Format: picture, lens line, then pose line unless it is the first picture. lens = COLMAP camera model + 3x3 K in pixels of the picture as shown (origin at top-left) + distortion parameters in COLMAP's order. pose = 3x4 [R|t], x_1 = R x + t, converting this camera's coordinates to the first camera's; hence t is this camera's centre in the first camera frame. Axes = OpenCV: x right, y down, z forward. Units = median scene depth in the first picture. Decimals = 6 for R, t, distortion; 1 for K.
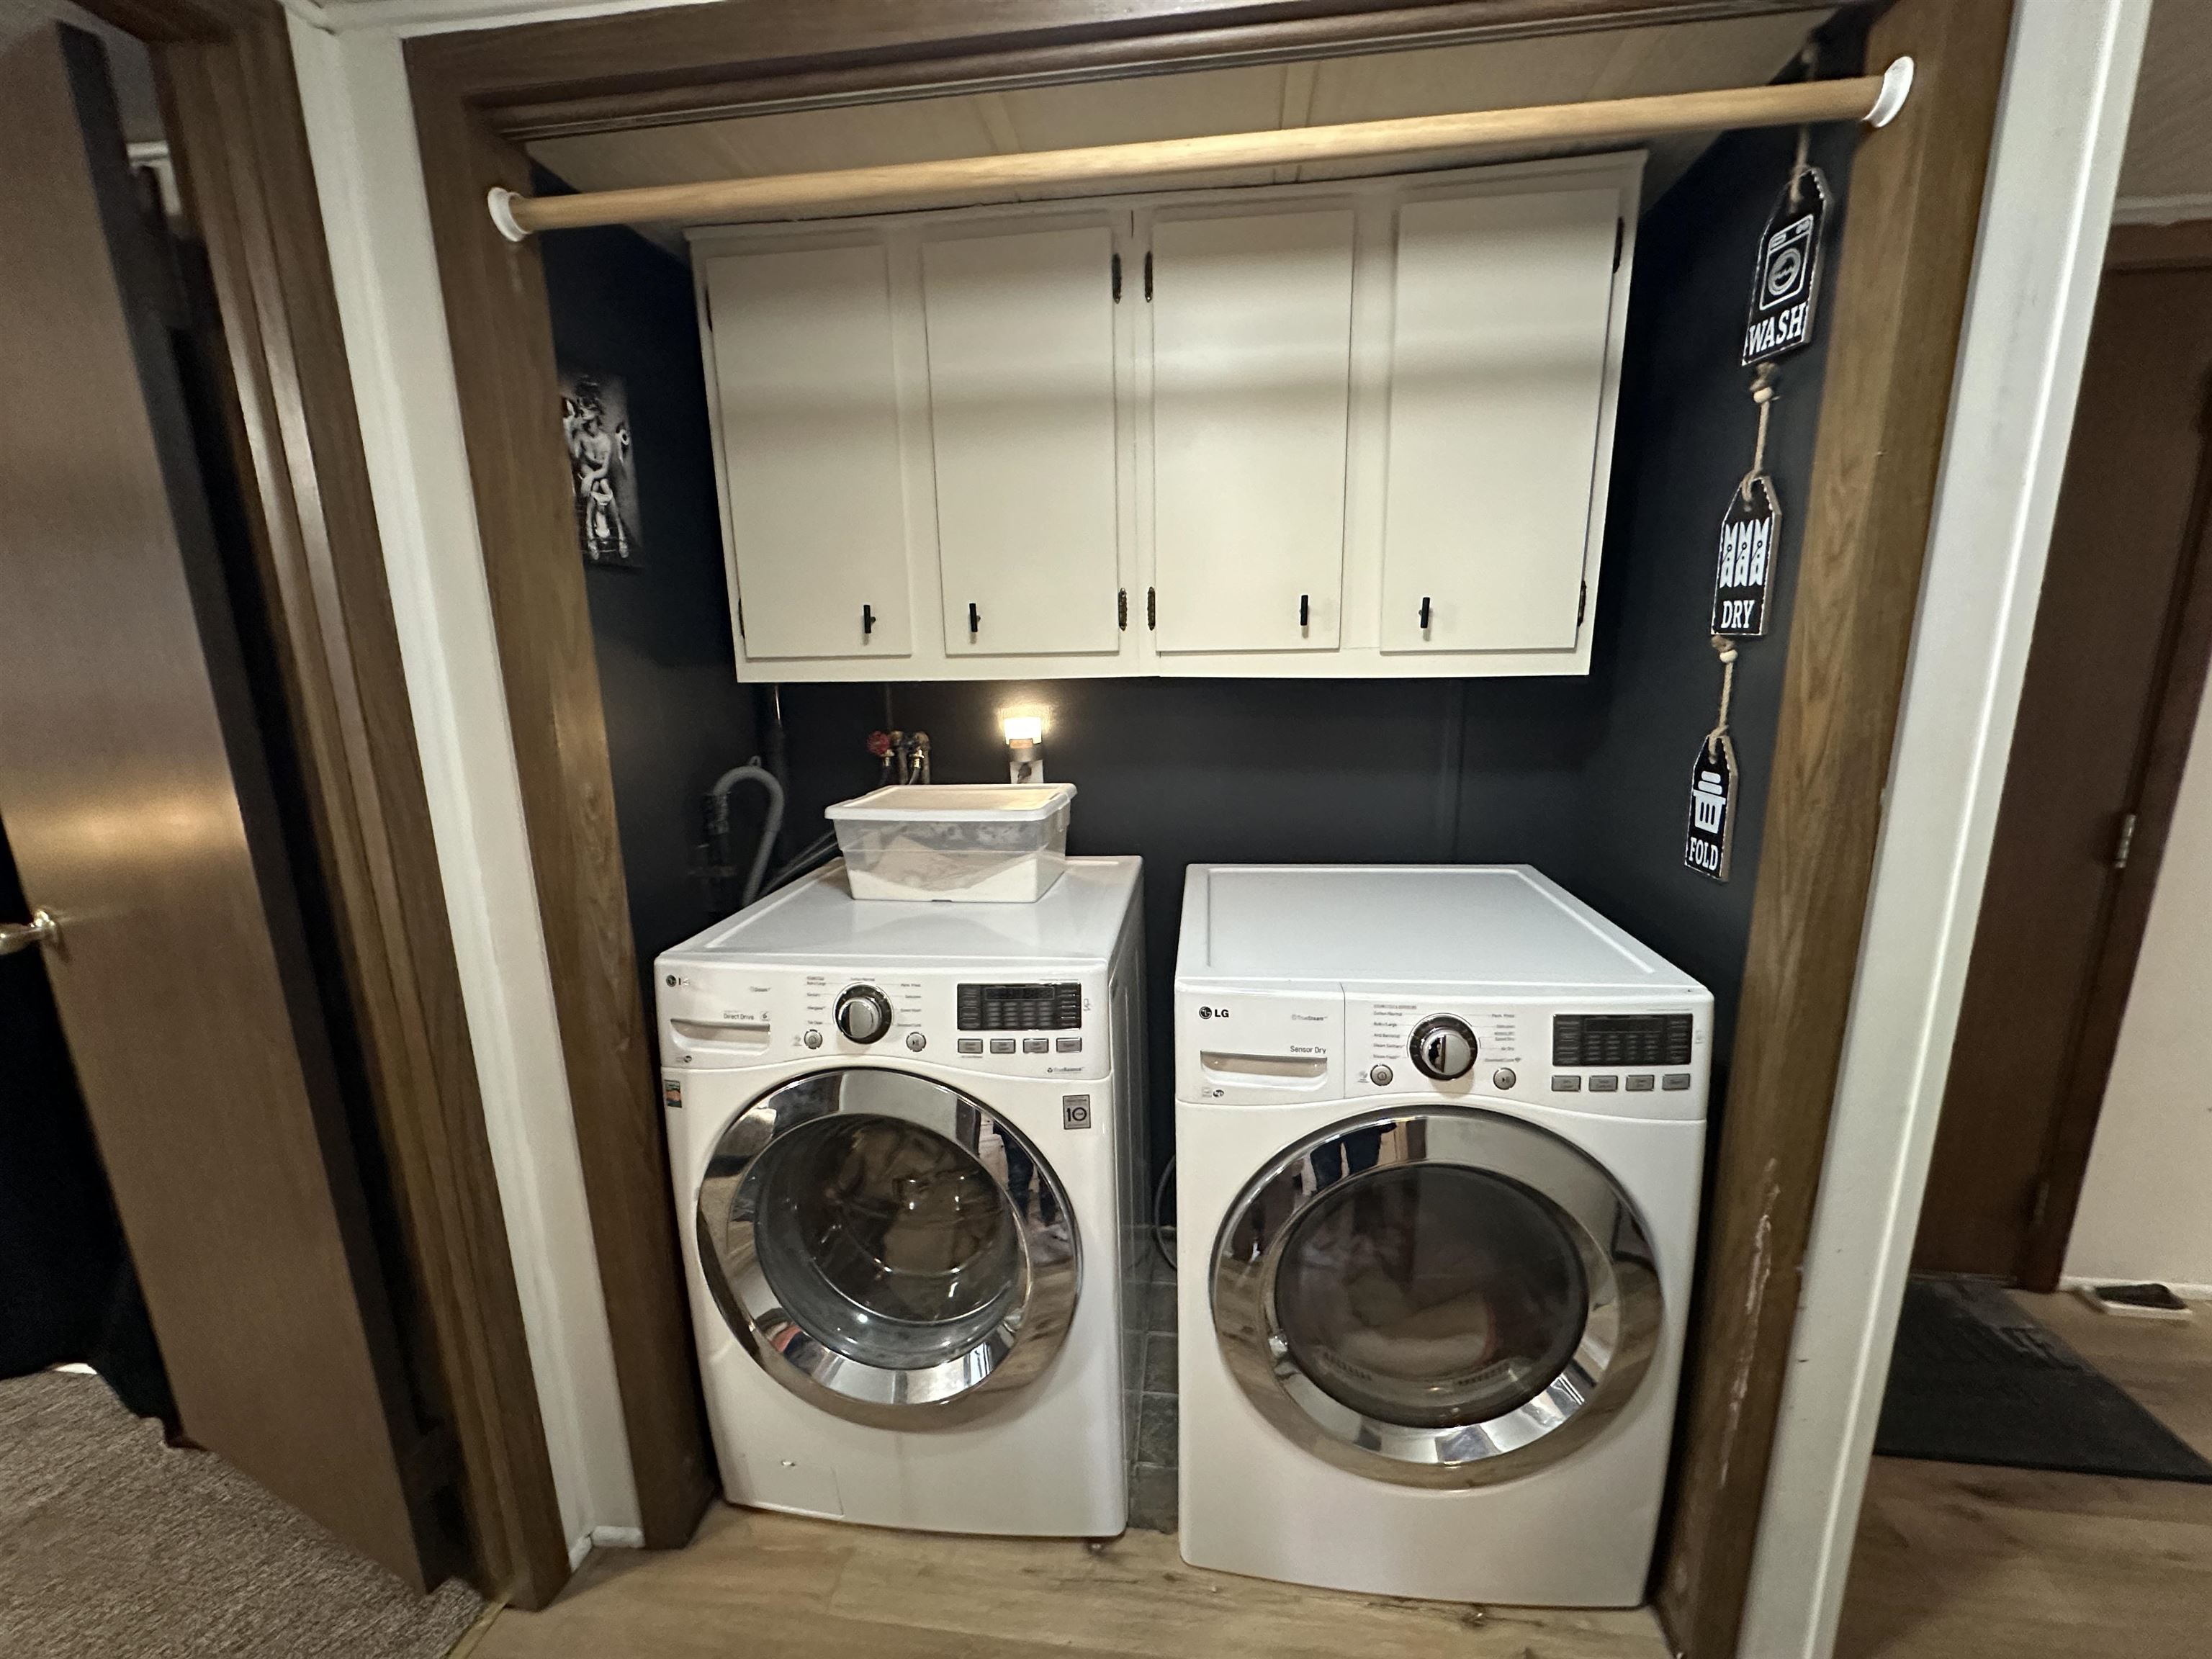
lens RADIAL K [[877.1, 0, 1103.8], [0, 877.1, 826.3], [0, 0, 1]] dist [-0.005931, 0.000690]
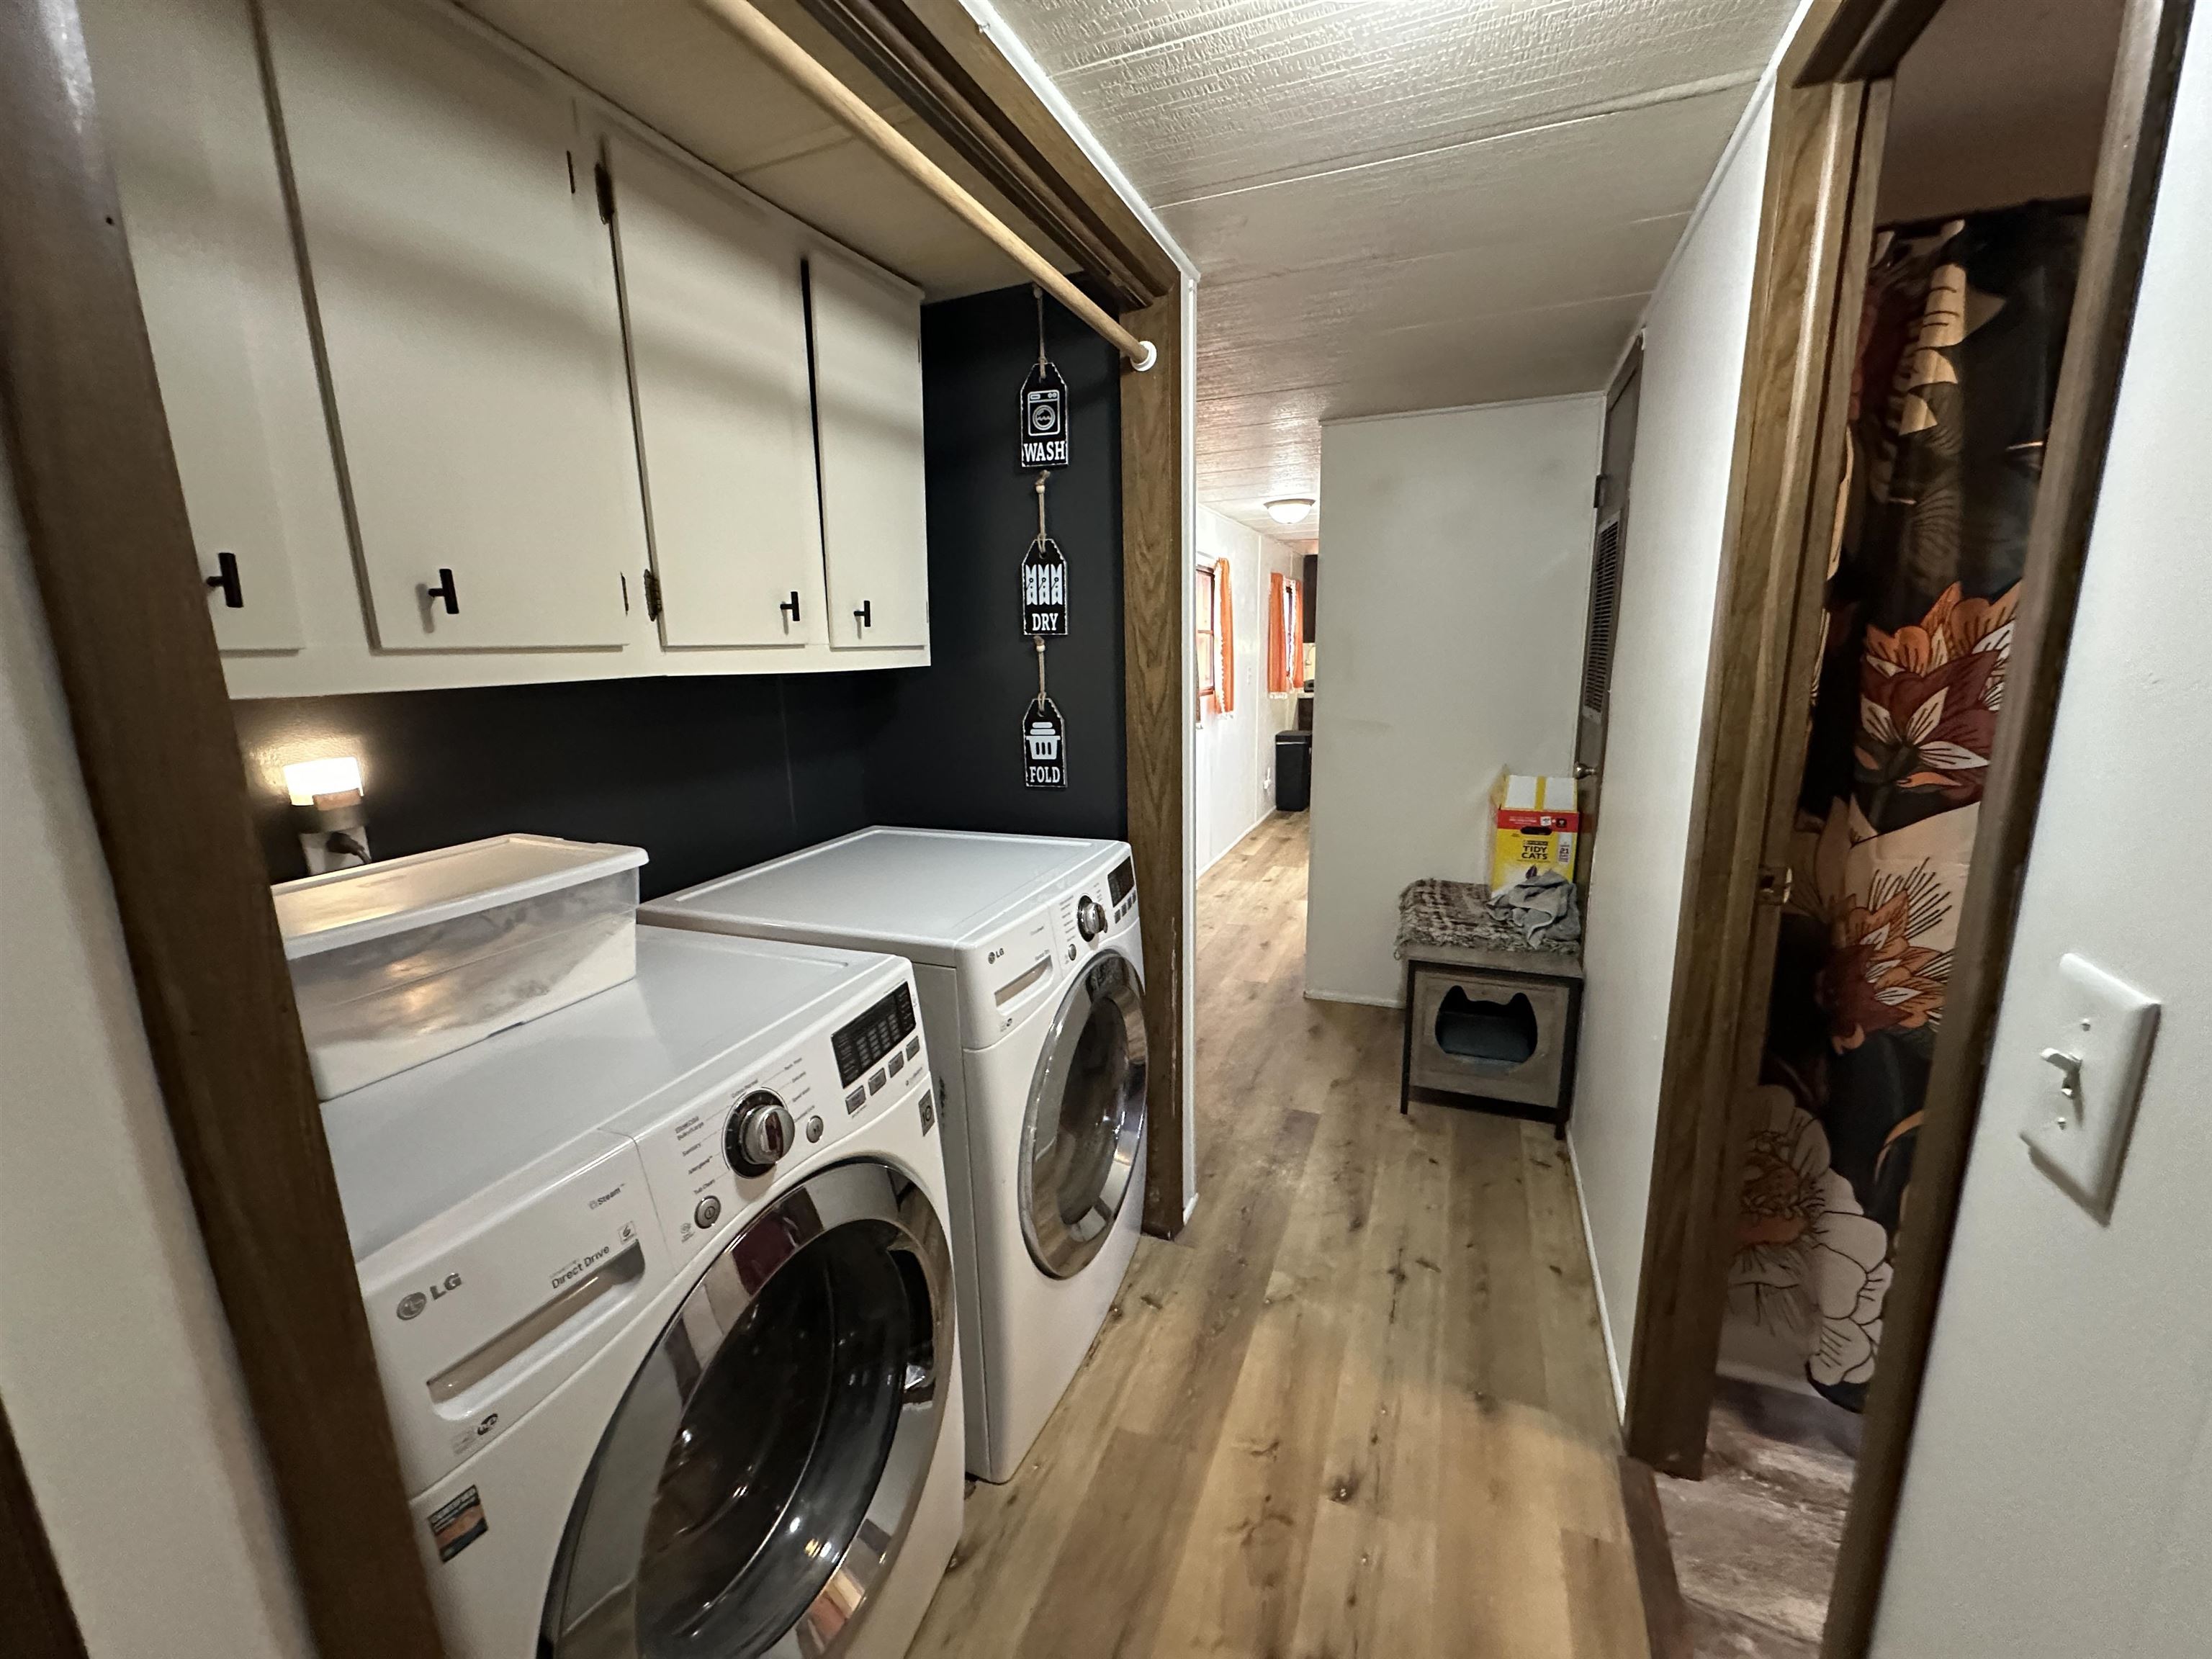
lens RADIAL K [[877.1, 0, 1120.6], [0, 877.1, 824.9], [0, 0, 1]] dist [-0.005931, 0.000690]
pose [[0.251093, -0.183696, 0.950373, -0.835057], [0.214722, 0.967936, 0.130360, -0.060365], [-0.943847, 0.171333, 0.282485, 0.471044]]
